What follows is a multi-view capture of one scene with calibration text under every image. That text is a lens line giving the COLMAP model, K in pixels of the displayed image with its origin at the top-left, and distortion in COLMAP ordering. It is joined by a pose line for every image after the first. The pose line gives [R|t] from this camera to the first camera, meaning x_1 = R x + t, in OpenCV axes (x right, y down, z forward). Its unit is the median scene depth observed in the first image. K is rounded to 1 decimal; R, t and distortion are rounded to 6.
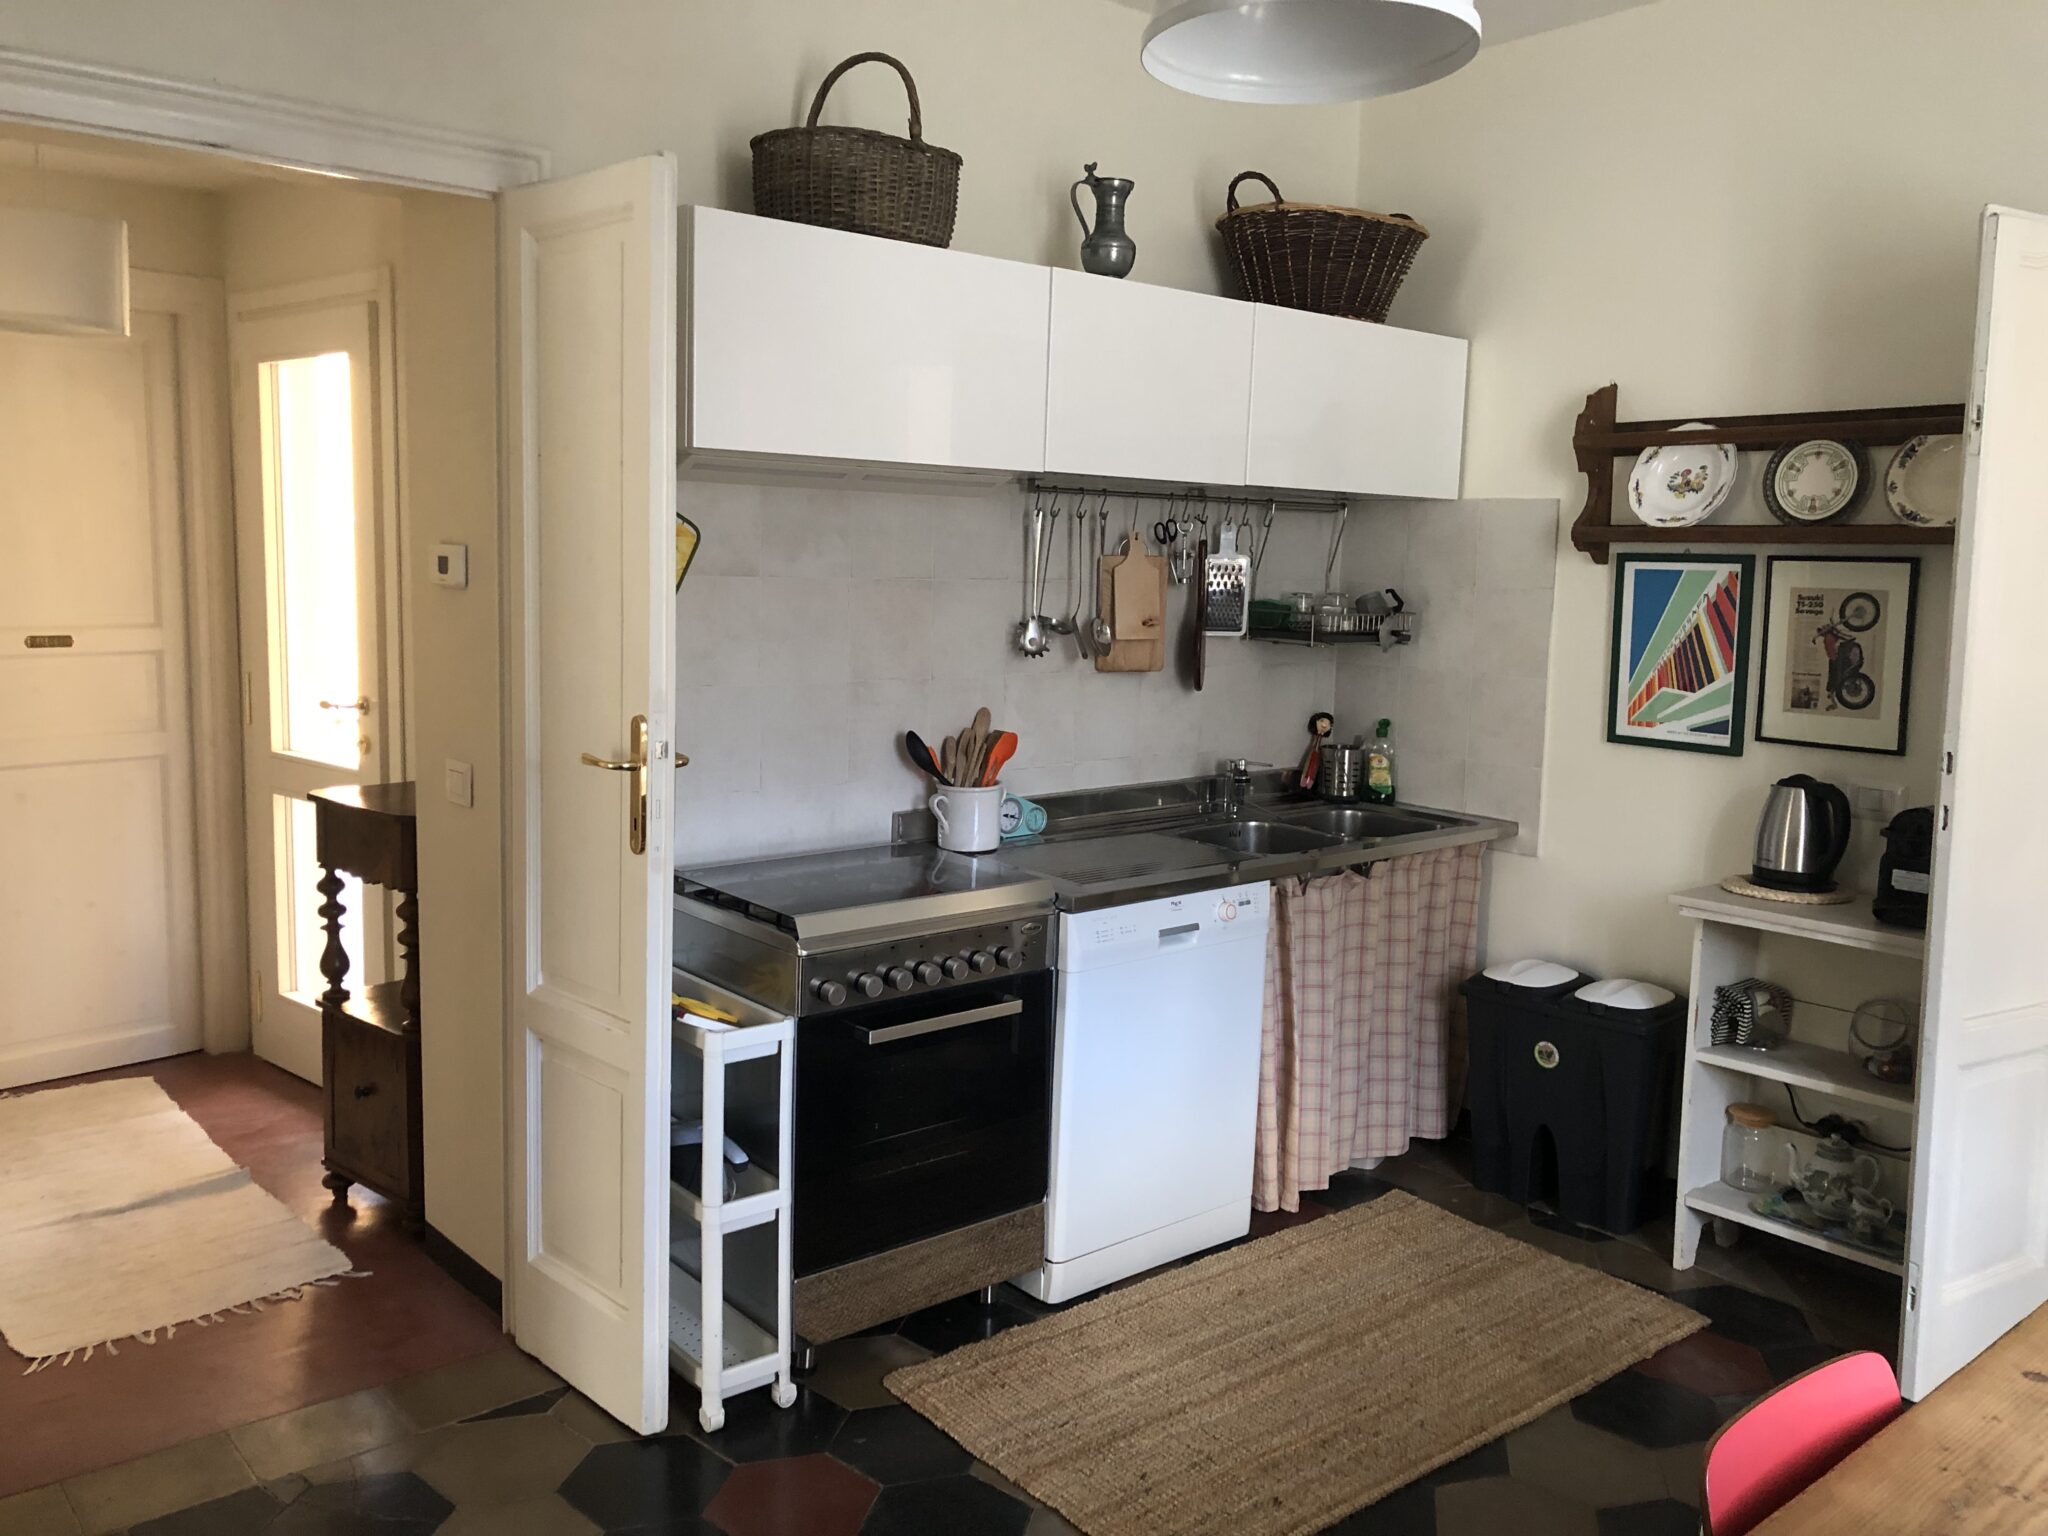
lens RADIAL K [[1658.2, 0, 1016.1], [0, 1658.2, 759.1], [0, 0, 1]] dist [0.012546, 0.005408]
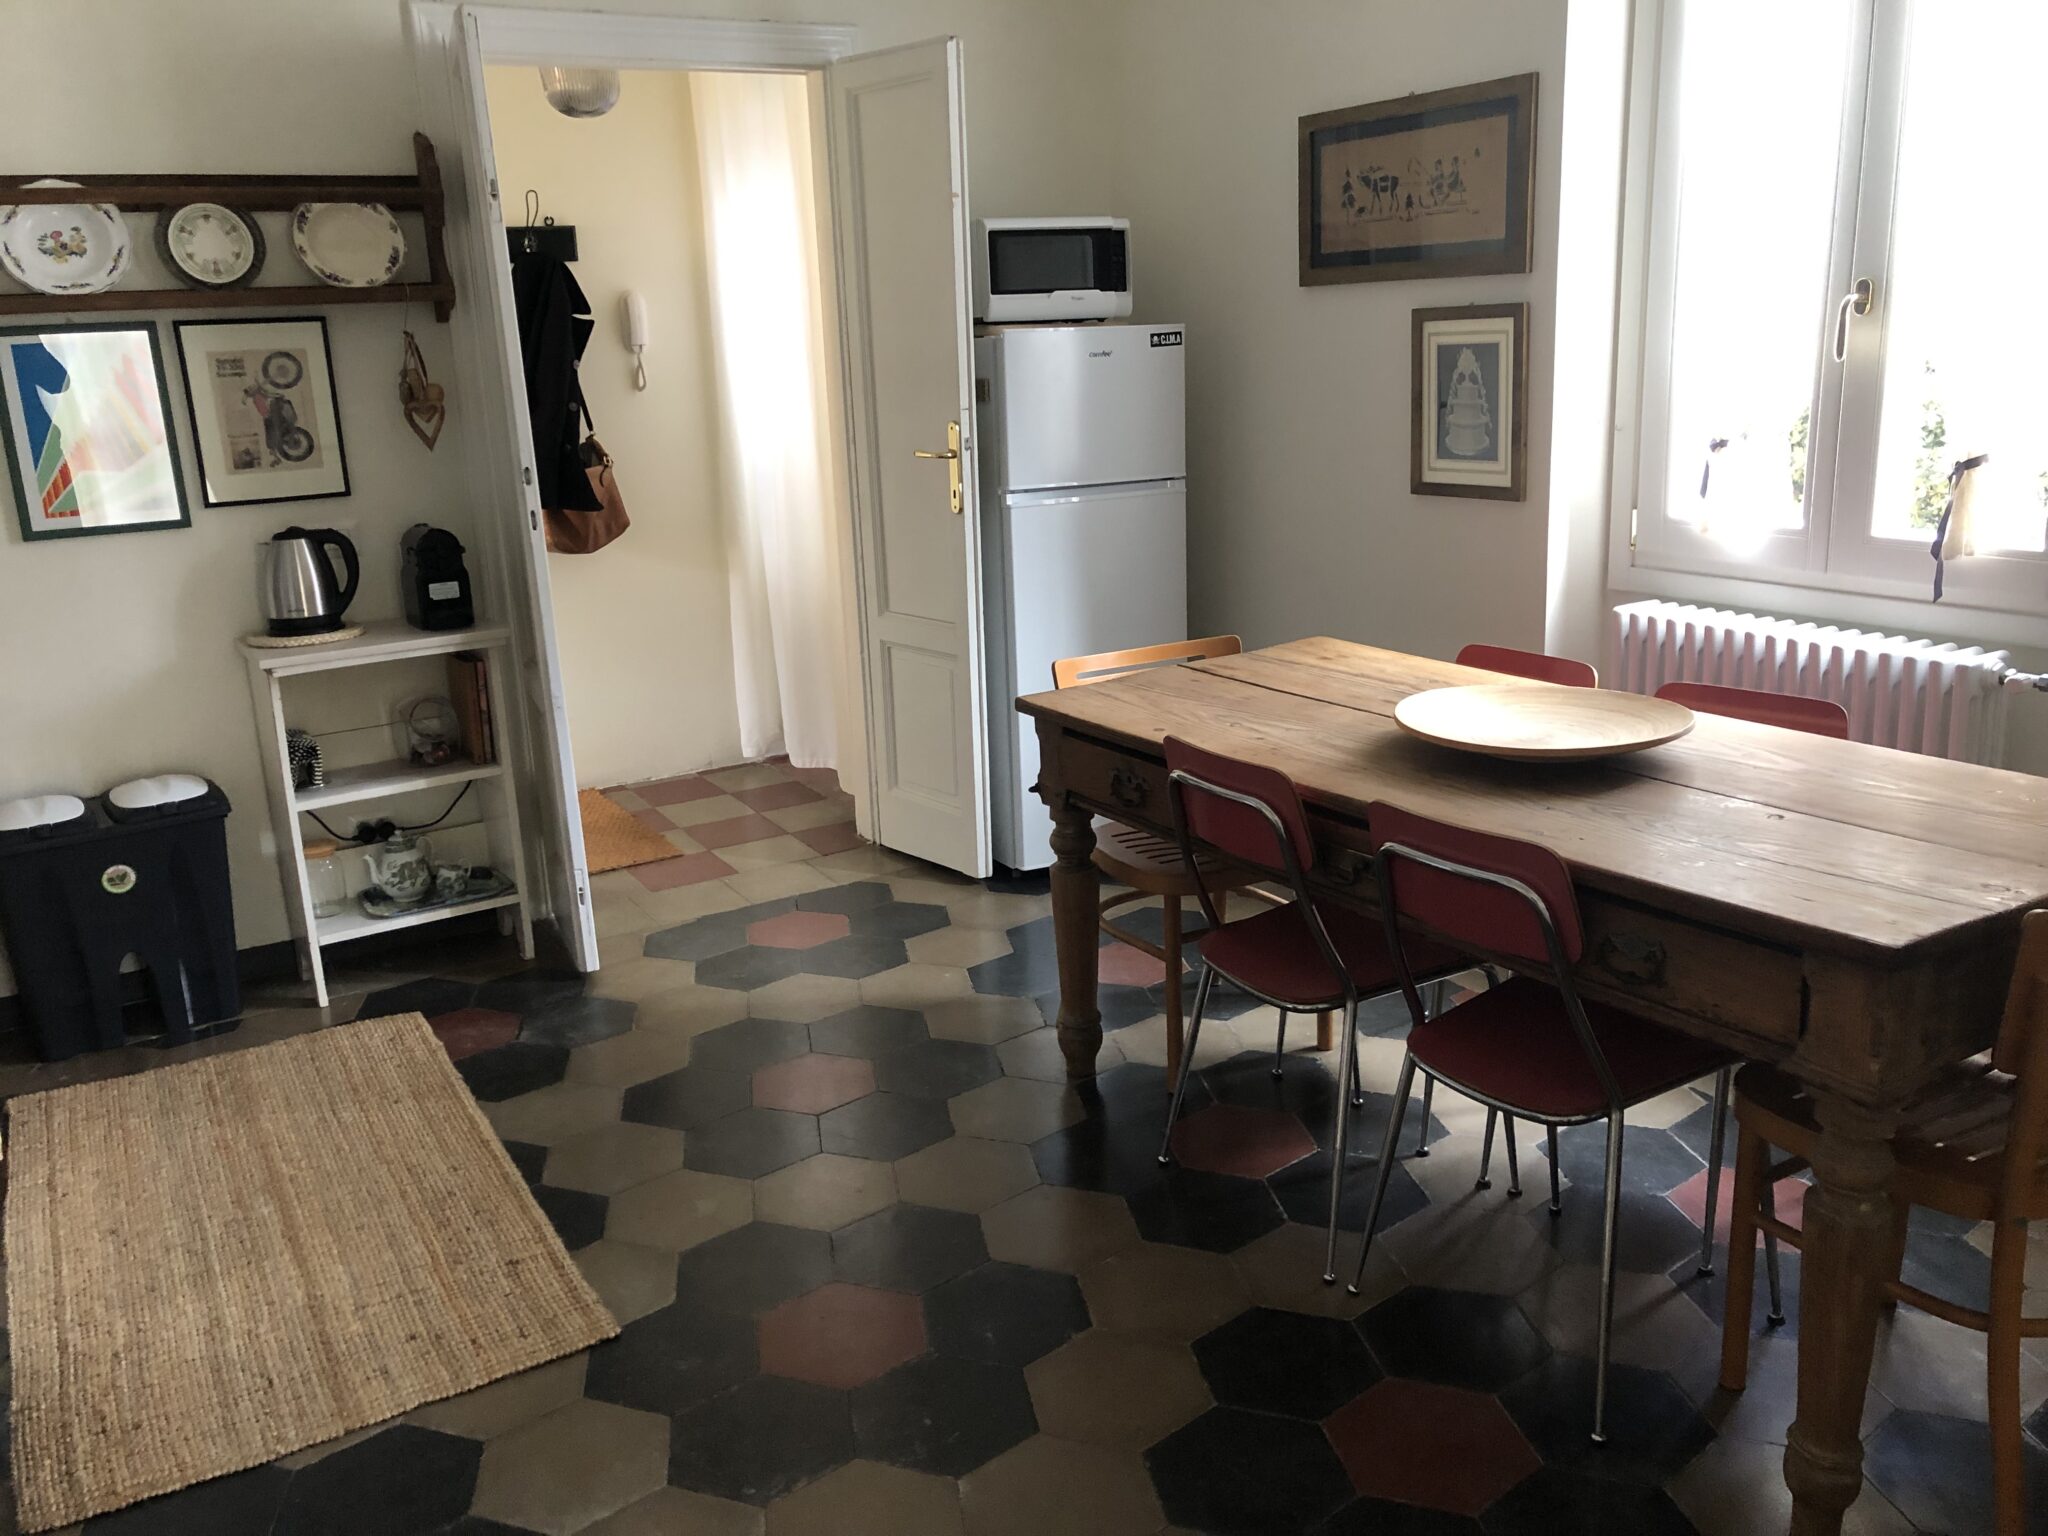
lens RADIAL K [[1658.2, 0, 1015.2], [0, 1658.2, 764.3], [0, 0, 1]] dist [0.012546, 0.005408]
pose [[0.149764, -0.285847, 0.946500, -0.512791], [0.169722, 0.950520, 0.260206, -0.044572], [-0.974046, 0.121673, 0.190868, 0.353028]]
